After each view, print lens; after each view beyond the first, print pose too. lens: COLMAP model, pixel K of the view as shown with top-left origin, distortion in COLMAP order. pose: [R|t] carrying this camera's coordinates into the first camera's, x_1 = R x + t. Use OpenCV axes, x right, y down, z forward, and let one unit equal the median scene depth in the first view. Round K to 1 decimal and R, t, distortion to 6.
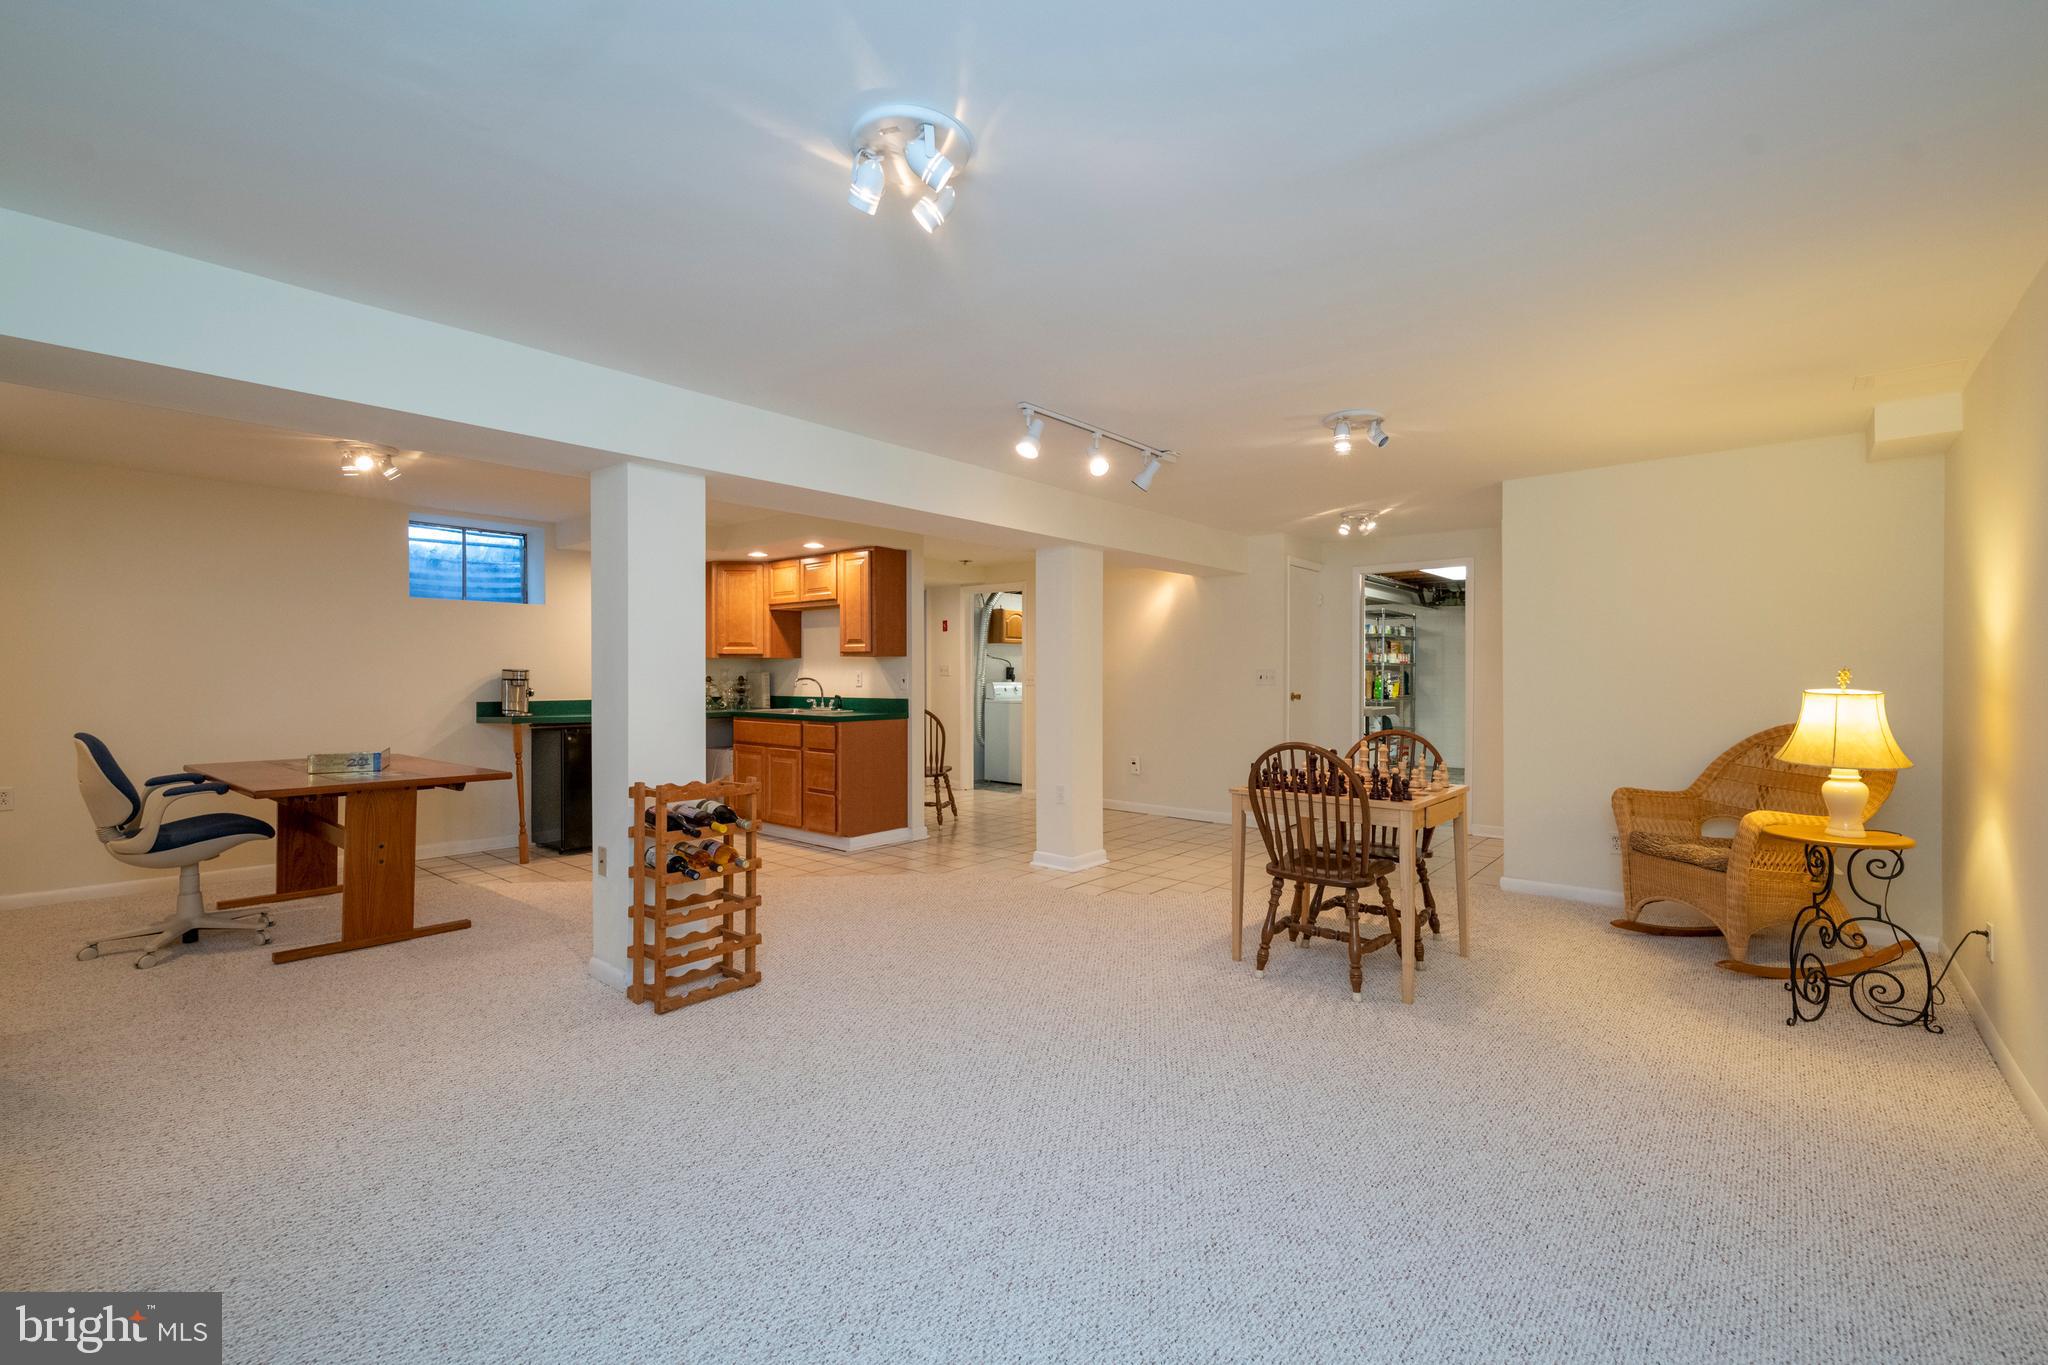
lens RADIAL K [[870.0, 0, 1013.6], [0, 870.0, 666.2], [0, 0, 1]] dist [0.011096, -0.005745]
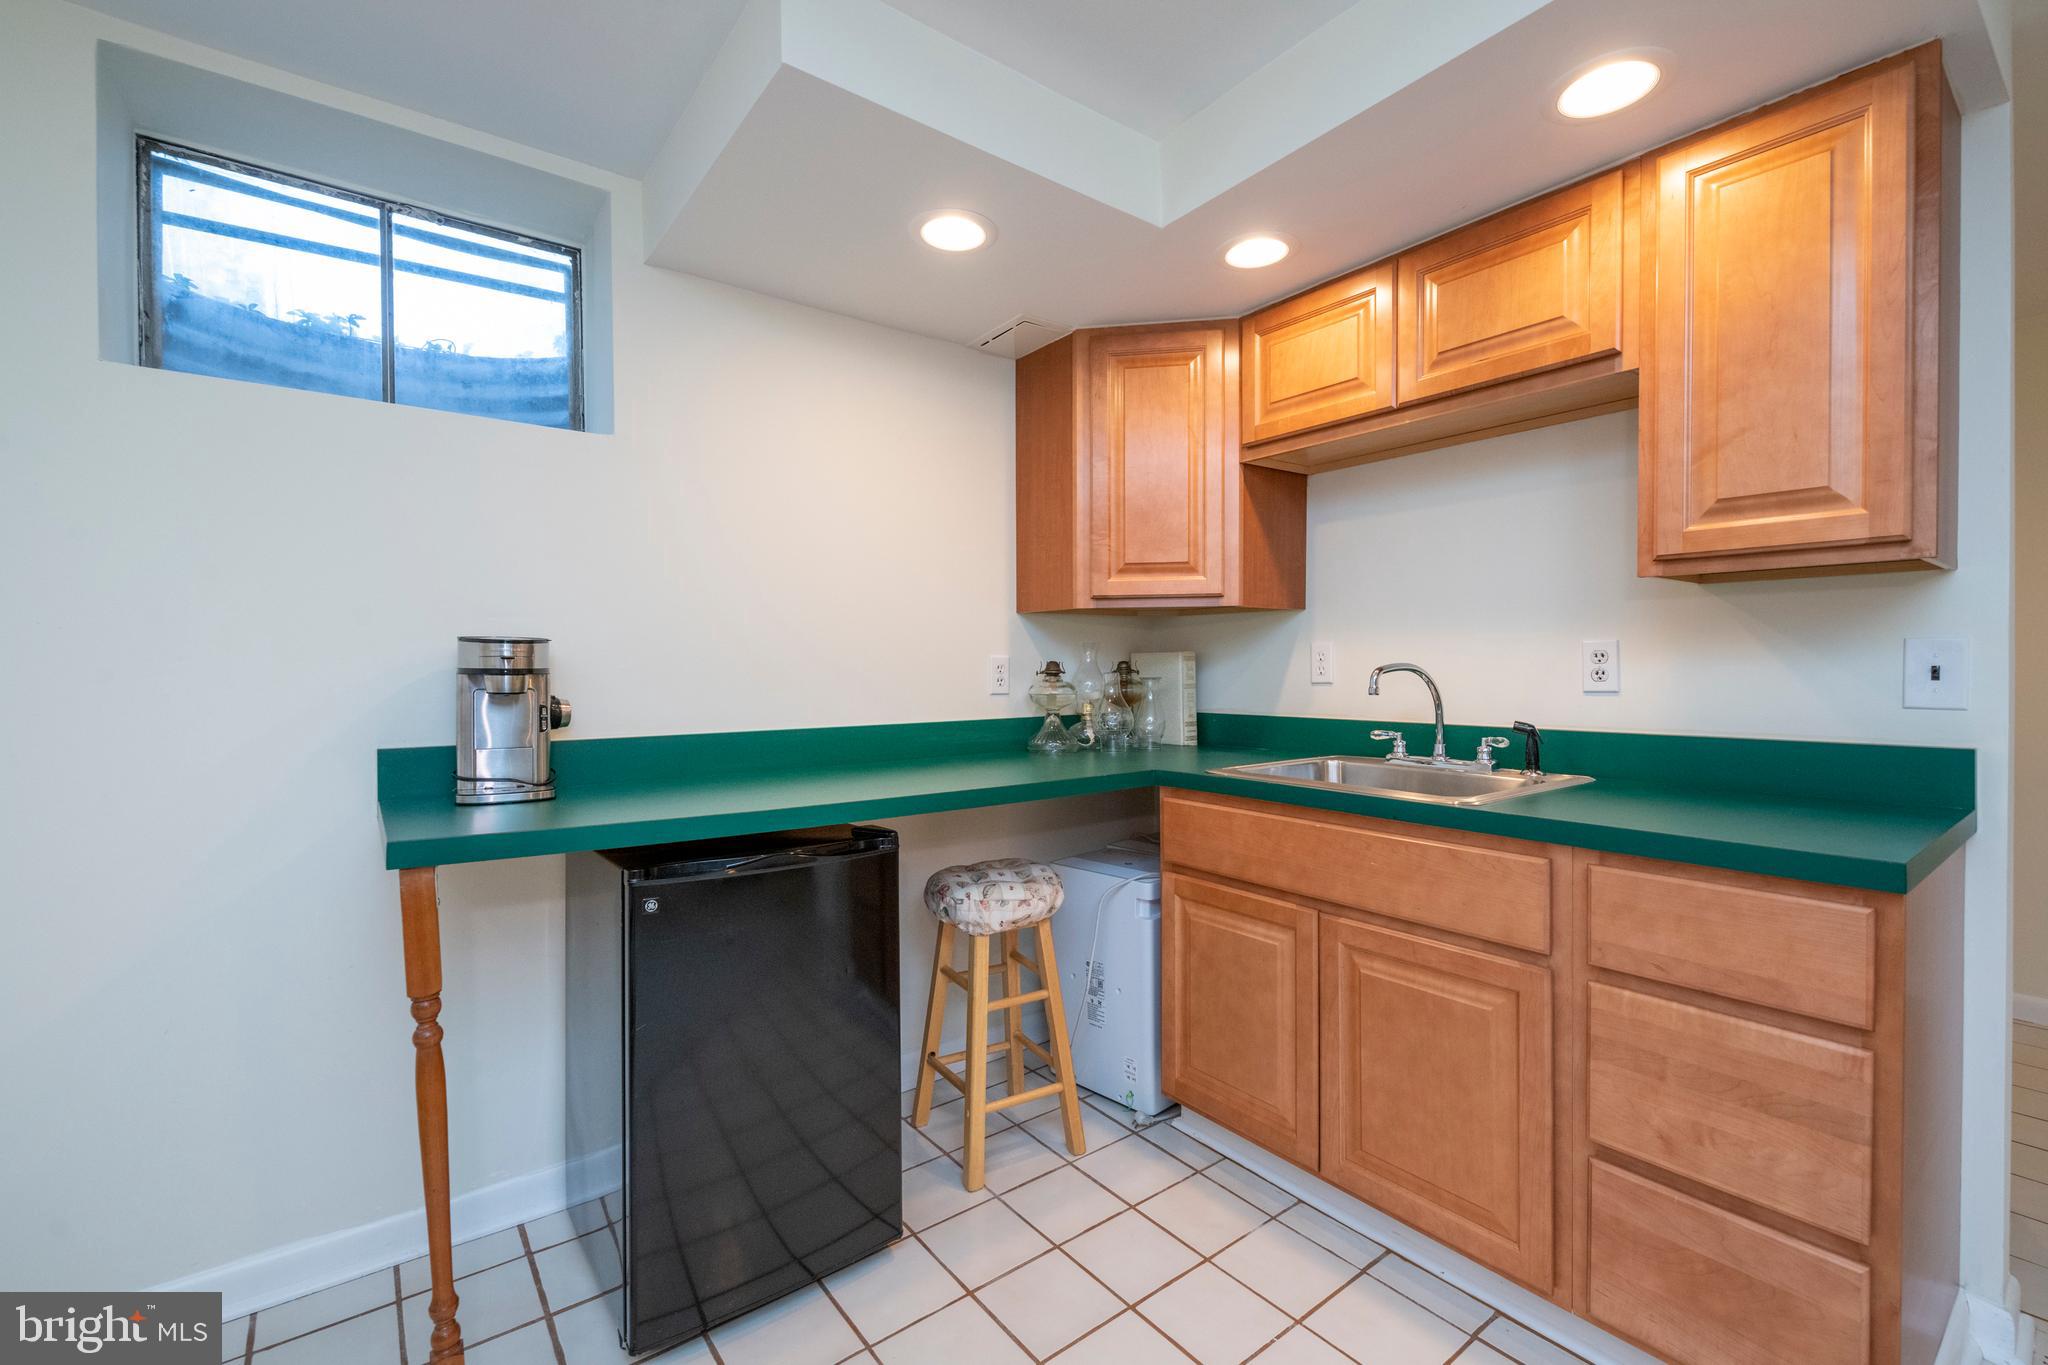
lens RADIAL K [[870.0, 0, 1031.0], [0, 870.0, 666.6], [0, 0, 1]] dist [0.011096, -0.005745]
pose [[0.977780, -0.003901, -0.209595, -0.317520], [0.006227, 0.999926, 0.010439, 0.011071], [0.209539, -0.011512, 0.977732, 0.712622]]
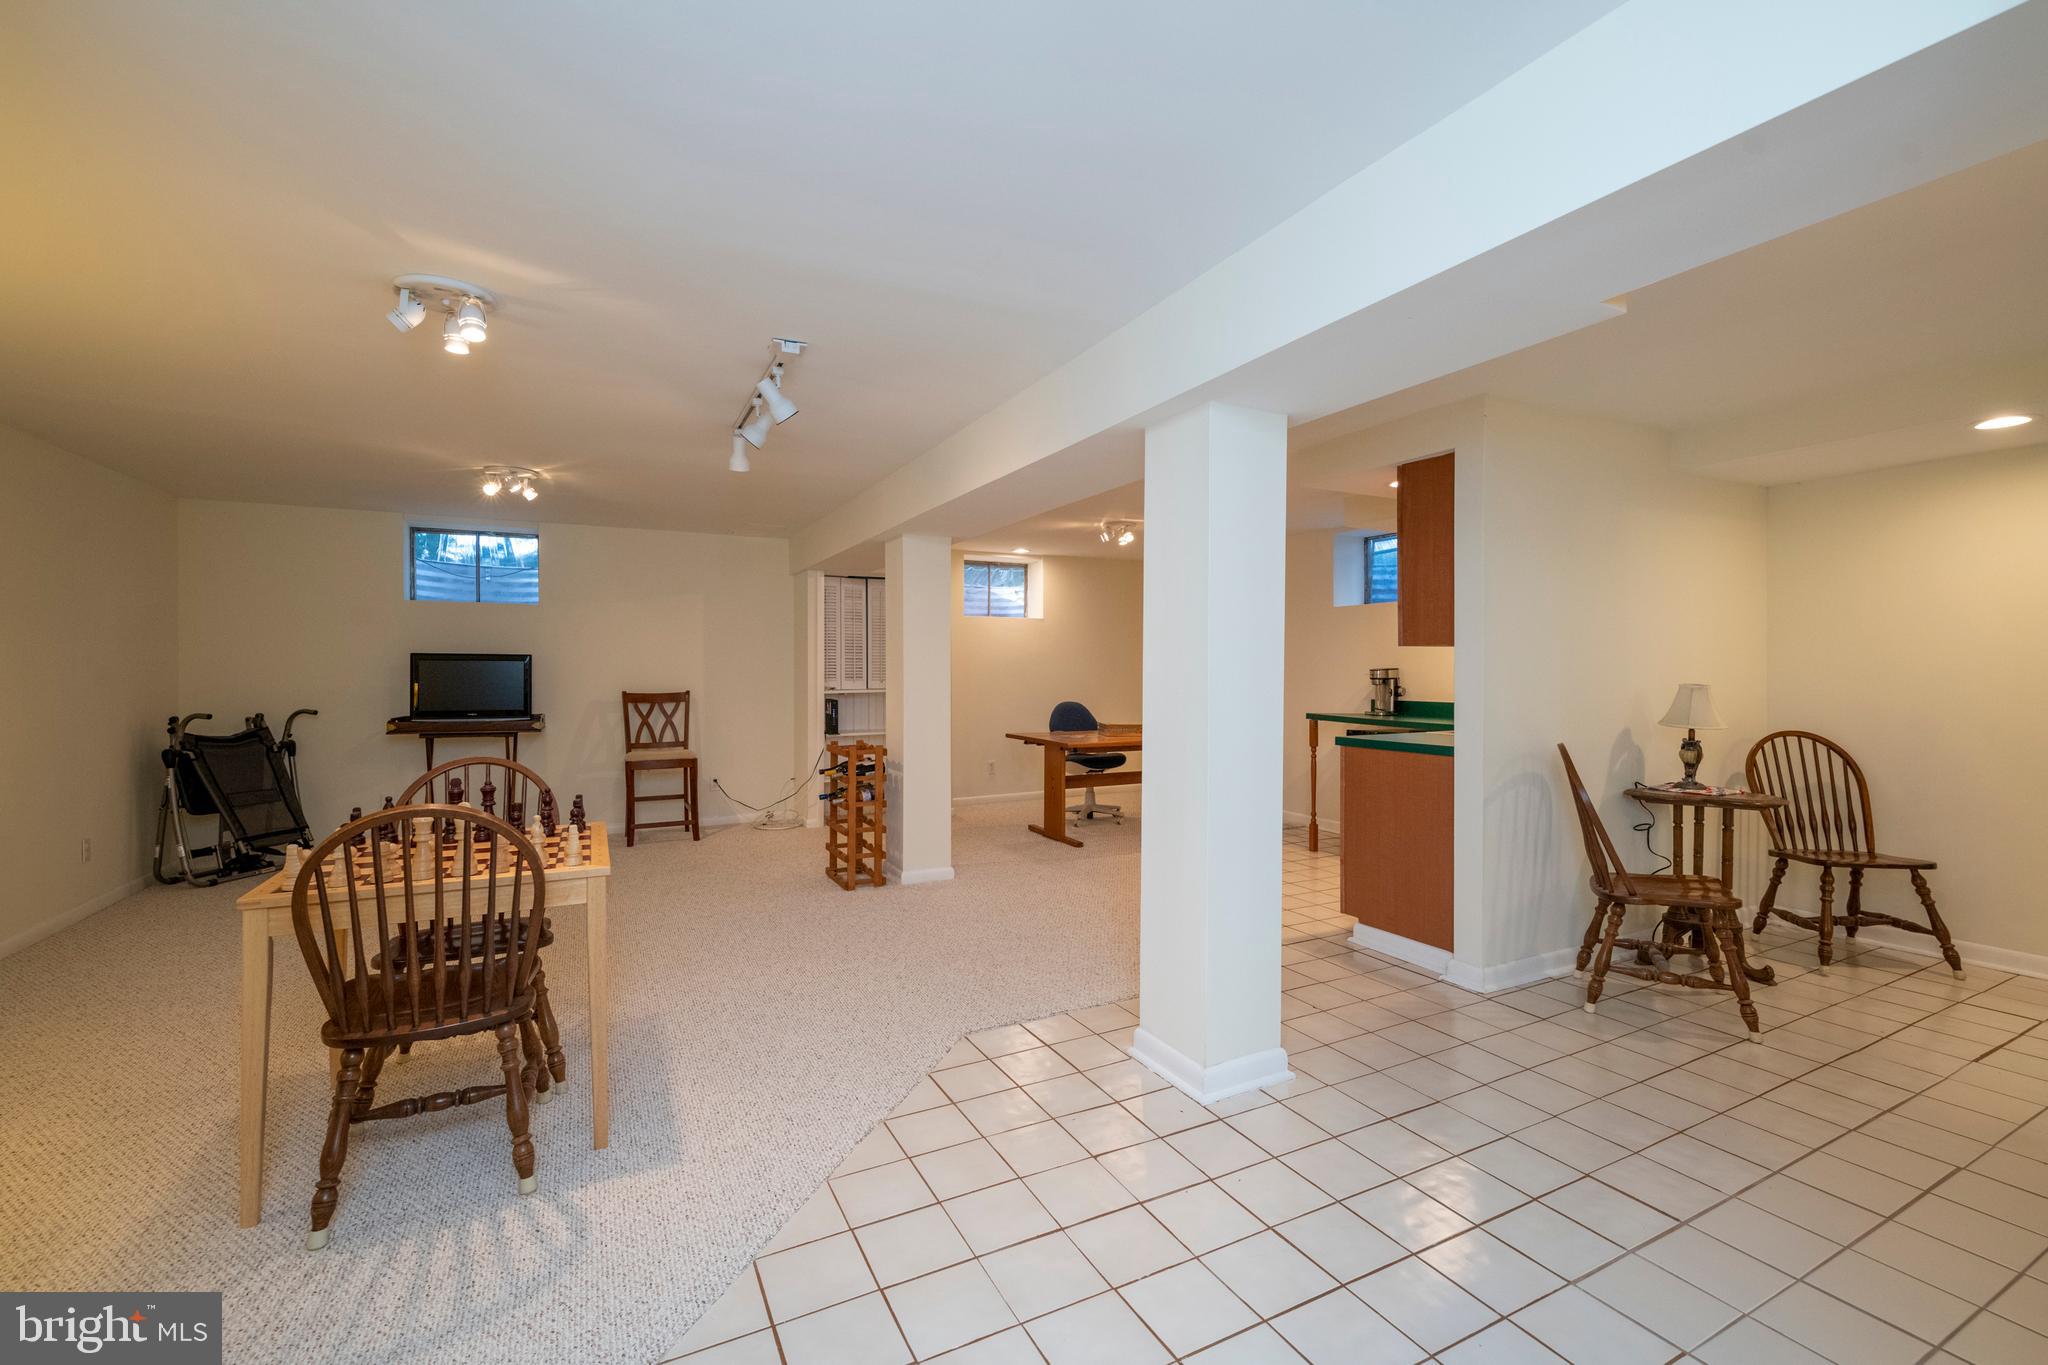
lens RADIAL K [[870.0, 0, 1025.5], [0, 870.0, 677.2], [0, 0, 1]] dist [0.011096, -0.005745]
pose [[-0.374884, 0.004483, -0.927061, 0.485372], [0.002669, 0.999989, 0.003756, 0.008987], [0.927068, -0.001067, -0.374892, 0.943807]]
